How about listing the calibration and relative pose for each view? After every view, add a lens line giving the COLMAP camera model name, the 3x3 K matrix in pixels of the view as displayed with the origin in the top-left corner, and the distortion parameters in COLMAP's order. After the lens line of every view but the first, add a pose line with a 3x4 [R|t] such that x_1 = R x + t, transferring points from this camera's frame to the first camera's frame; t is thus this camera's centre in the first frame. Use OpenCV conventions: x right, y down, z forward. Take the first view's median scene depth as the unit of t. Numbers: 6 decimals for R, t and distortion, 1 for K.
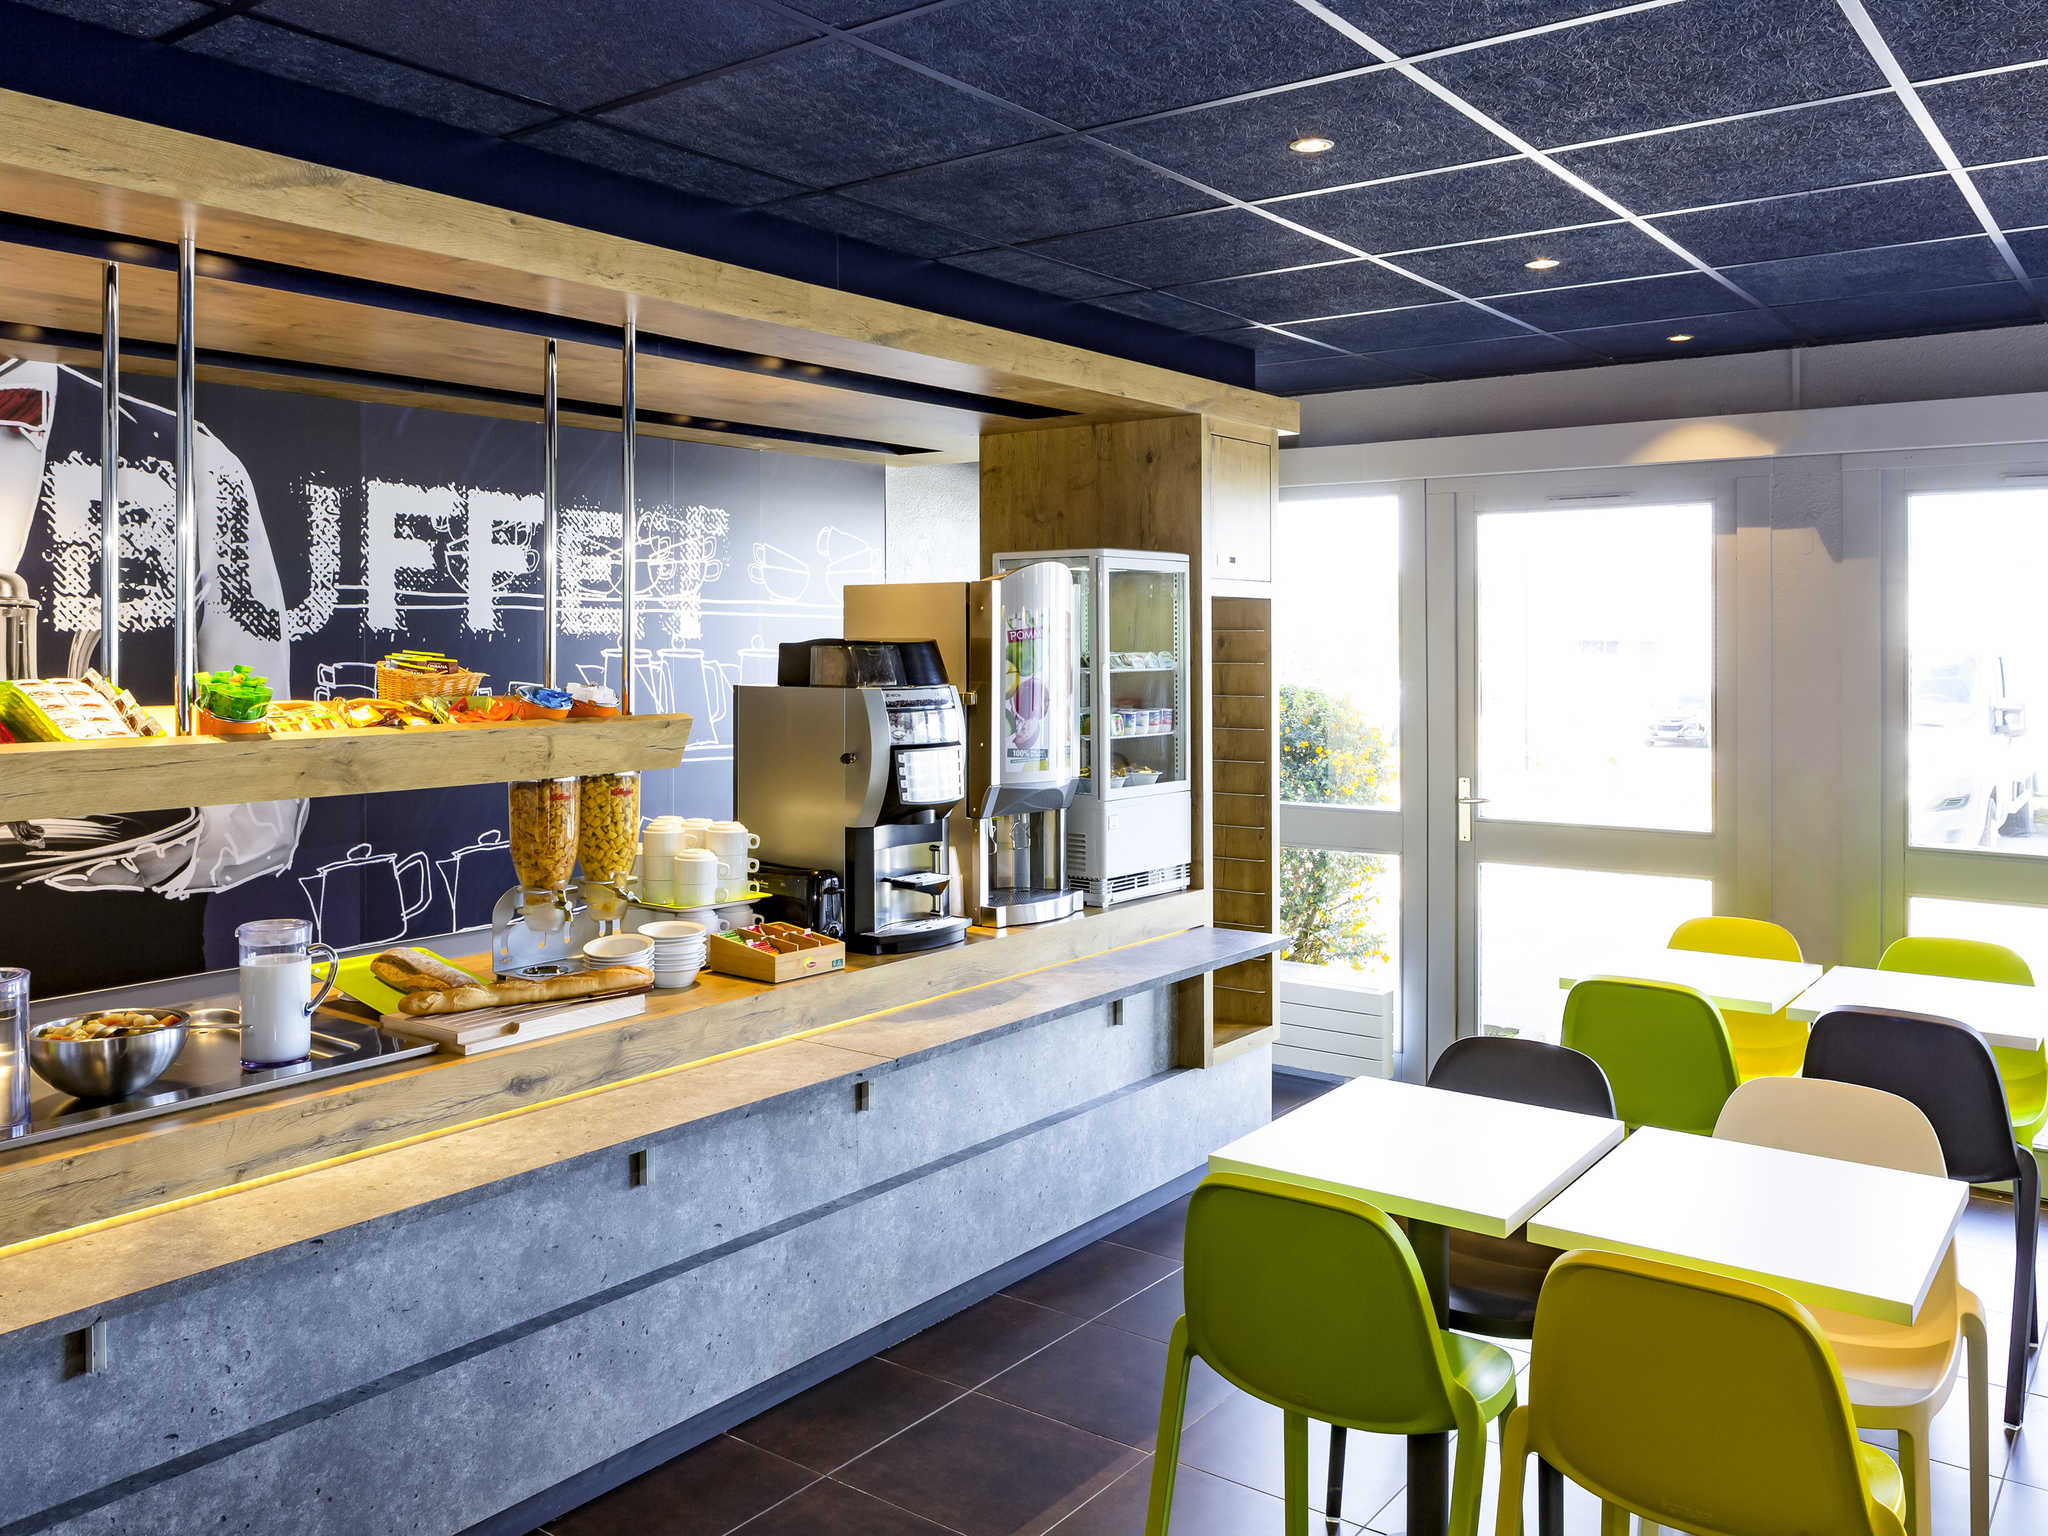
lens RADIAL K [[1667.1, 0, 1013.2], [0, 1667.1, 652.0], [0, 0, 1]] dist [-0.016709, 0.018410]
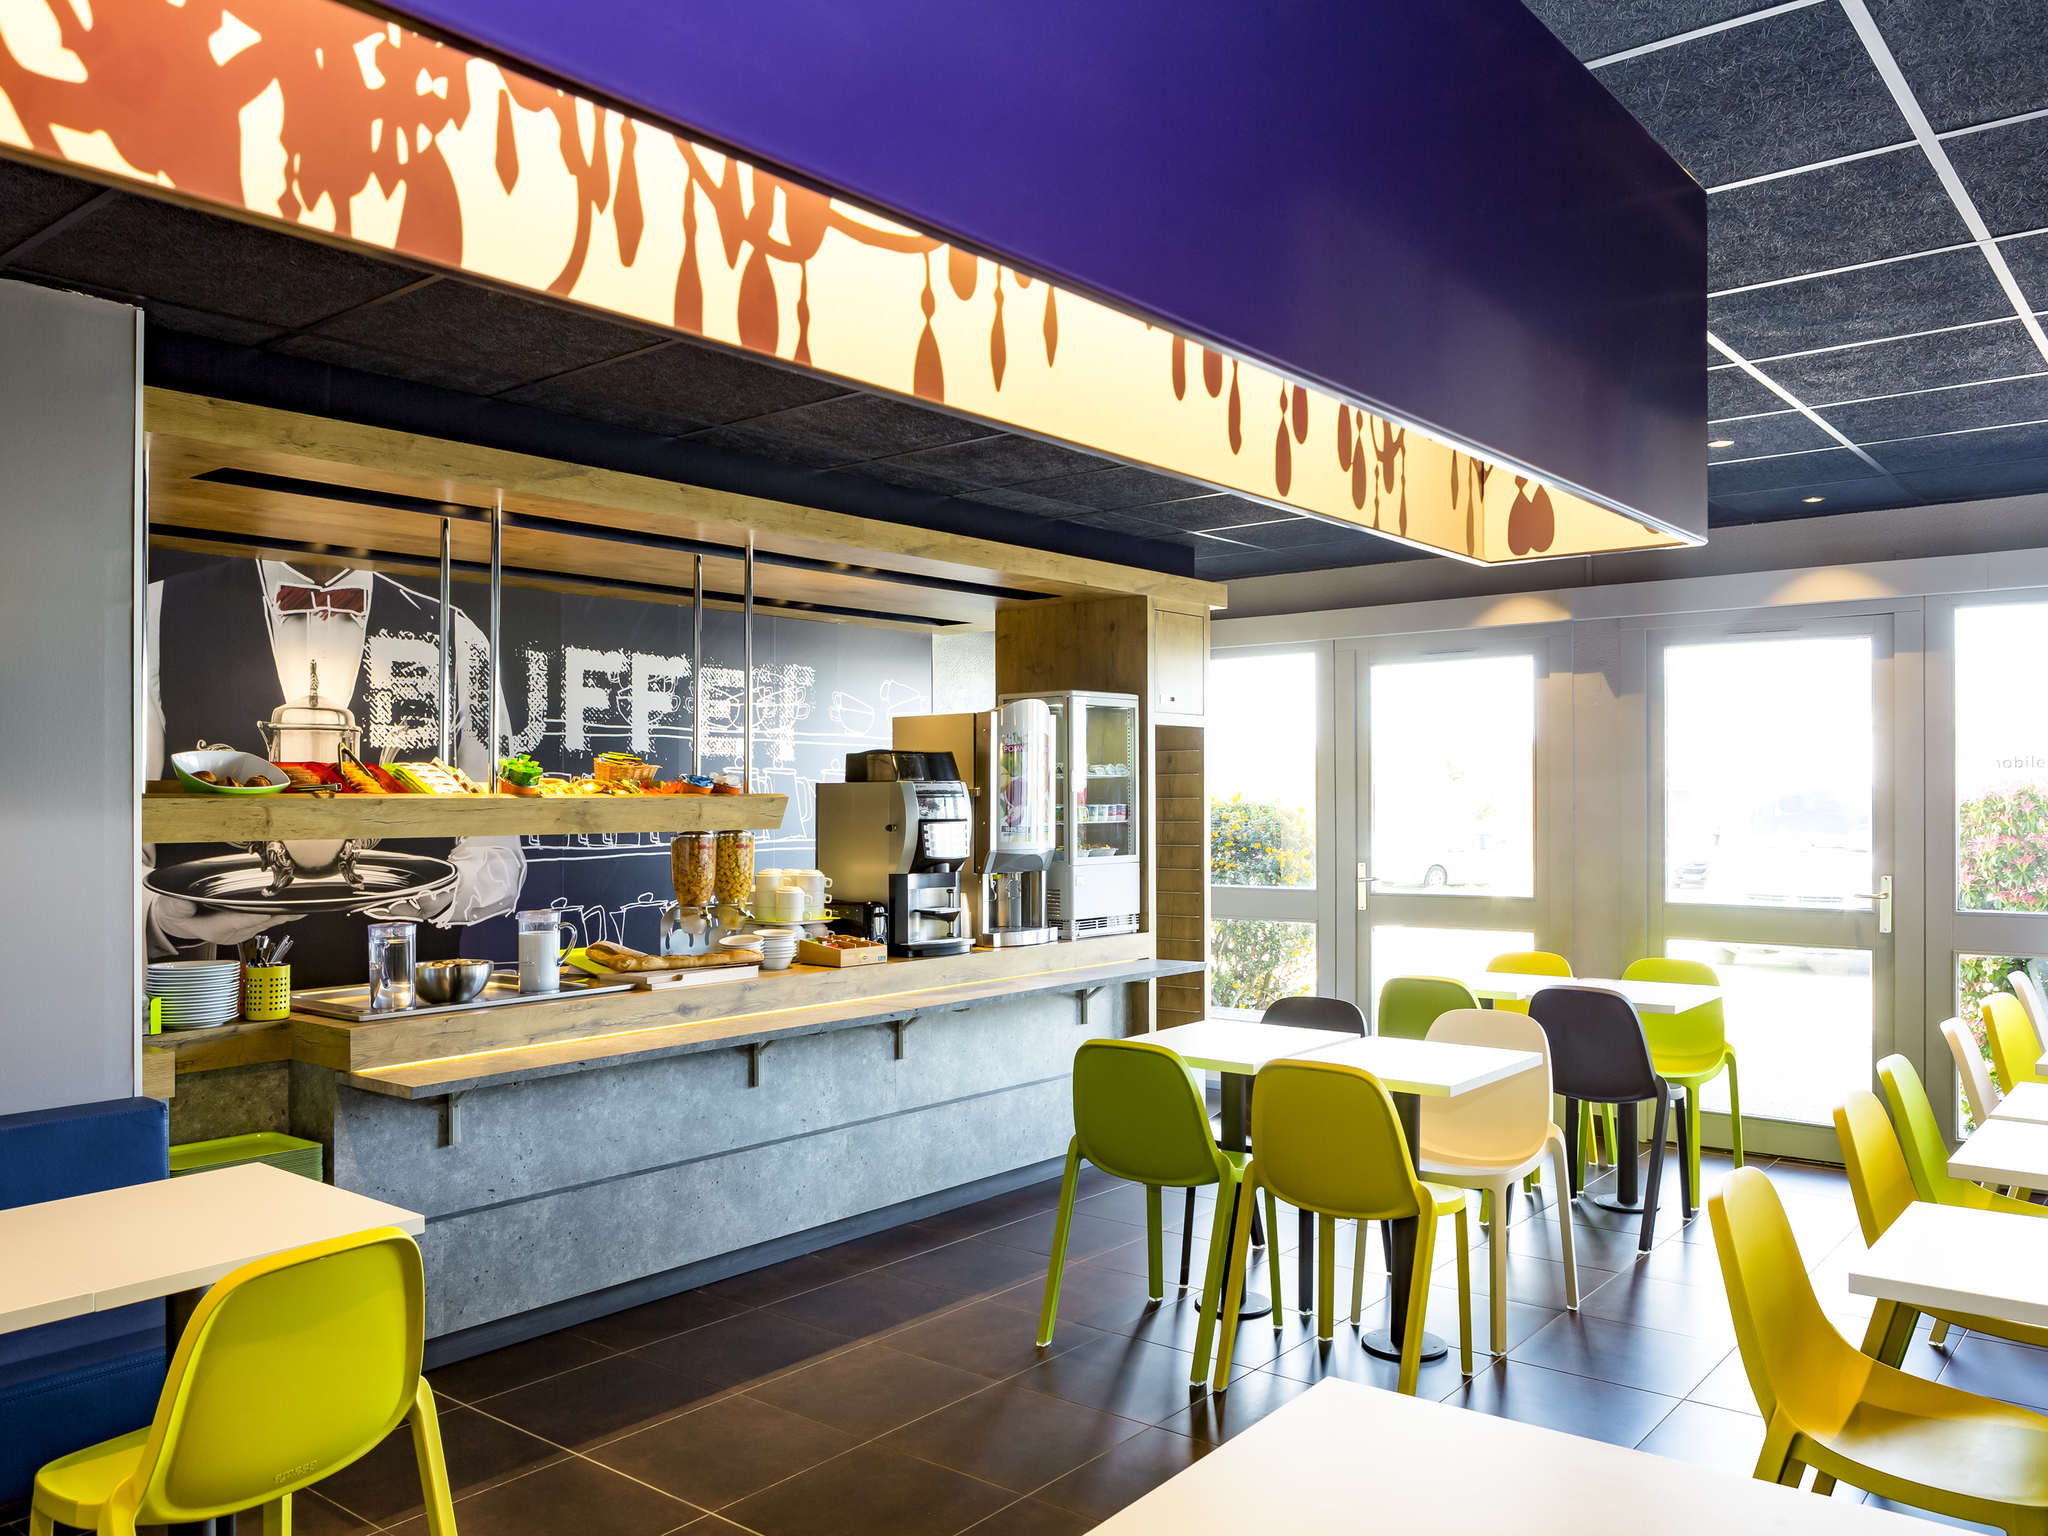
lens RADIAL K [[1602.8, 0, 1024.0], [0, 1602.8, 768.0], [0, 0, 1]] dist [0.015926, 0.003591]
pose [[0.998980, -0.005267, -0.044837, 0.082270], [0.004063, 0.999630, -0.026897, 0.046238], [0.044962, 0.026687, 0.998632, -0.420645]]
